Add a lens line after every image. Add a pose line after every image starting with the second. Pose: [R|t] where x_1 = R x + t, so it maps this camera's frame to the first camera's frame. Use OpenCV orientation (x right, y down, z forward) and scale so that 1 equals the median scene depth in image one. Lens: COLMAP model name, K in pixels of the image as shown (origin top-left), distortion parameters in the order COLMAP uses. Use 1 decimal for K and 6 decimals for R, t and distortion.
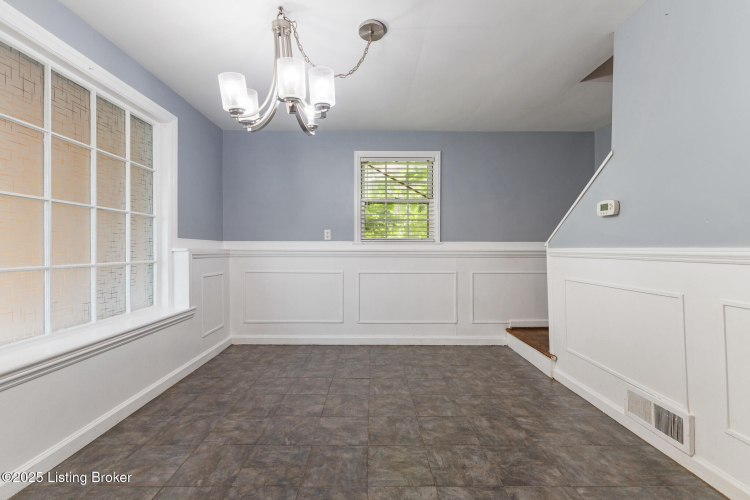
lens RADIAL K [[324.8, 0, 372.7], [0, 324.8, 248.7], [0, 0, 1]] dist [0.002423, 0.000582]
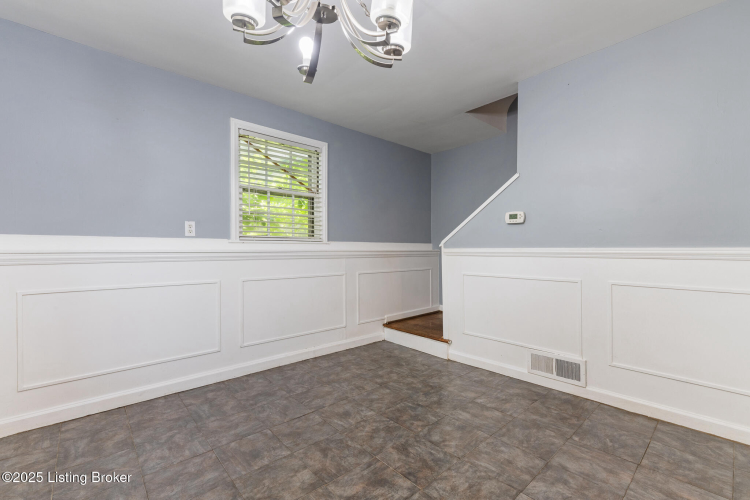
lens RADIAL K [[324.8, 0, 373.9], [0, 324.8, 251.5], [0, 0, 1]] dist [0.002423, 0.000582]
pose [[0.746801, -0.006466, 0.665016, -0.427070], [0.000801, 0.999961, 0.008824, -0.000835], [-0.665047, -0.006057, 0.746777, 0.310878]]
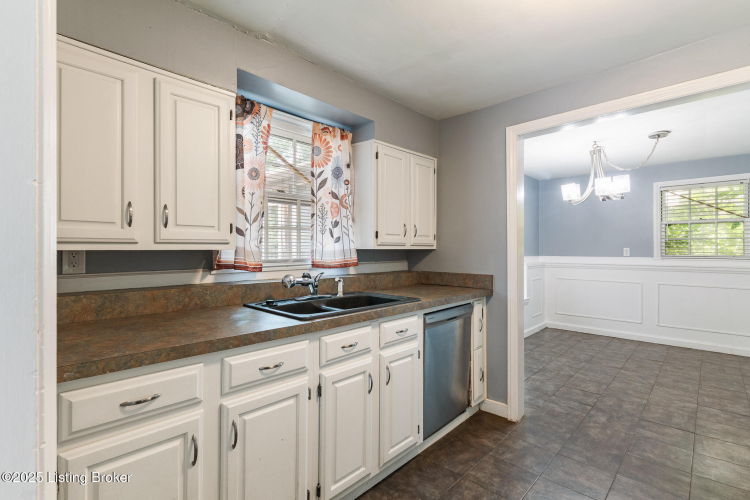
lens RADIAL K [[351.6, 0, 368.8], [0, 351.6, 248.4], [0, 0, 1]] dist [-0.003248, -0.001248]
pose [[0.712801, -0.001409, -0.701365, 0.140884], [0.000797, 0.999999, -0.001199, -0.077990], [0.701366, 0.000296, 0.712801, -0.921219]]
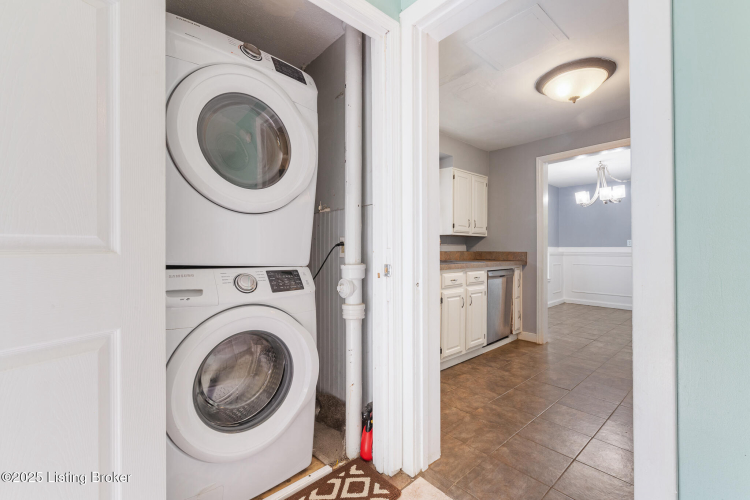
lens RADIAL K [[324.8, 0, 370.9], [0, 324.8, 249.3], [0, 0, 1]] dist [0.002423, 0.000582]
pose [[0.656841, 0.002576, -0.754024, 0.327985], [-0.002353, 0.999996, 0.001366, -0.013473], [0.754025, 0.000876, 0.656845, -1.440855]]
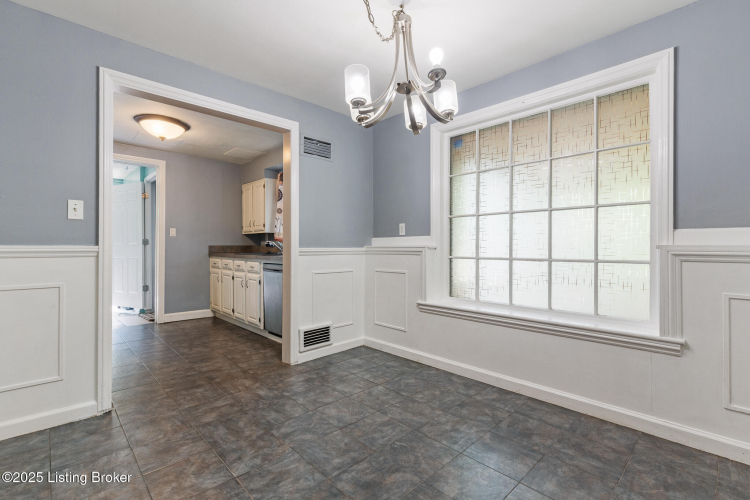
lens RADIAL K [[334.9, 0, 372.8], [0, 334.9, 246.4], [0, 0, 1]] dist [0.001484, -0.002263]
pose [[-0.722467, -0.000911, -0.691405, 0.334534], [0.000733, 0.999998, -0.002083, 0.001151], [0.691405, -0.002012, -0.722465, 1.131428]]
